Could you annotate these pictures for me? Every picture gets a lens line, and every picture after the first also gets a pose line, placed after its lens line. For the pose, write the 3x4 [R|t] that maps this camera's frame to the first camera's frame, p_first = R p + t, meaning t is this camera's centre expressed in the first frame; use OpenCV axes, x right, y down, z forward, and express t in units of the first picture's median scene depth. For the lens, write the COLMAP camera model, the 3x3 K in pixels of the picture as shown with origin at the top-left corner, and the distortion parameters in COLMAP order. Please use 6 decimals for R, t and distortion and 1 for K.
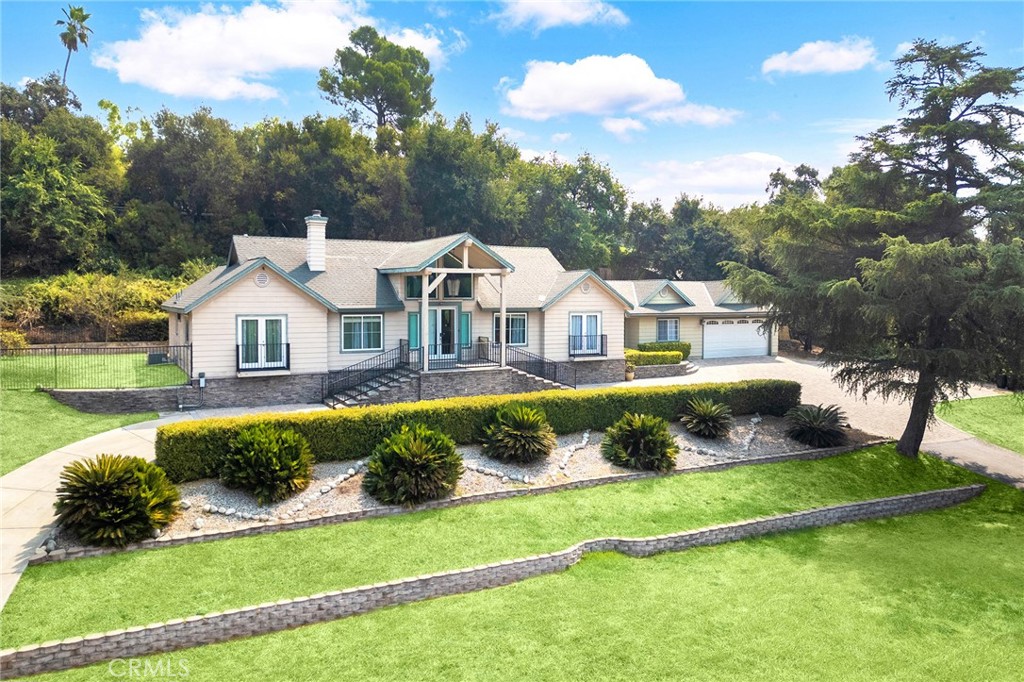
lens RADIAL K [[773.2, 0, 512.0], [0, 773.2, 341.0], [0, 0, 1]] dist [0.167757, -0.191749]
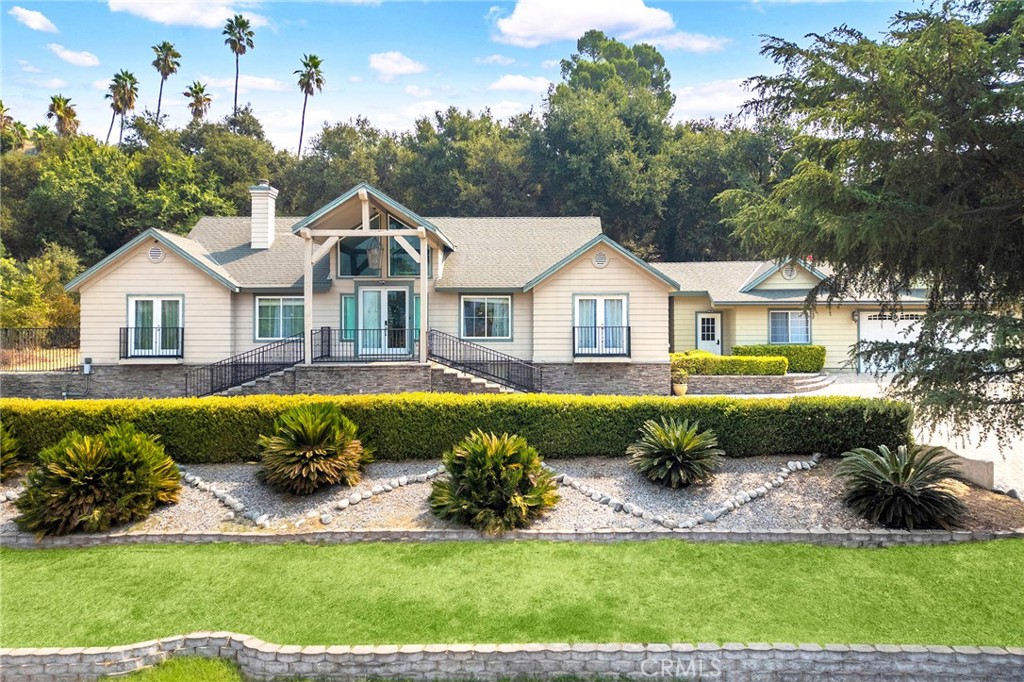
lens RADIAL K [[735.7, 0, 512.0], [0, 735.7, 341.0], [0, 0, 1]] dist [0.064203, -0.002731]
pose [[0.877355, 0.002319, -0.479837, 0.412713], [-0.023832, 0.998965, -0.038749, 0.039446], [0.479250, 0.045432, 0.876502, 0.446689]]
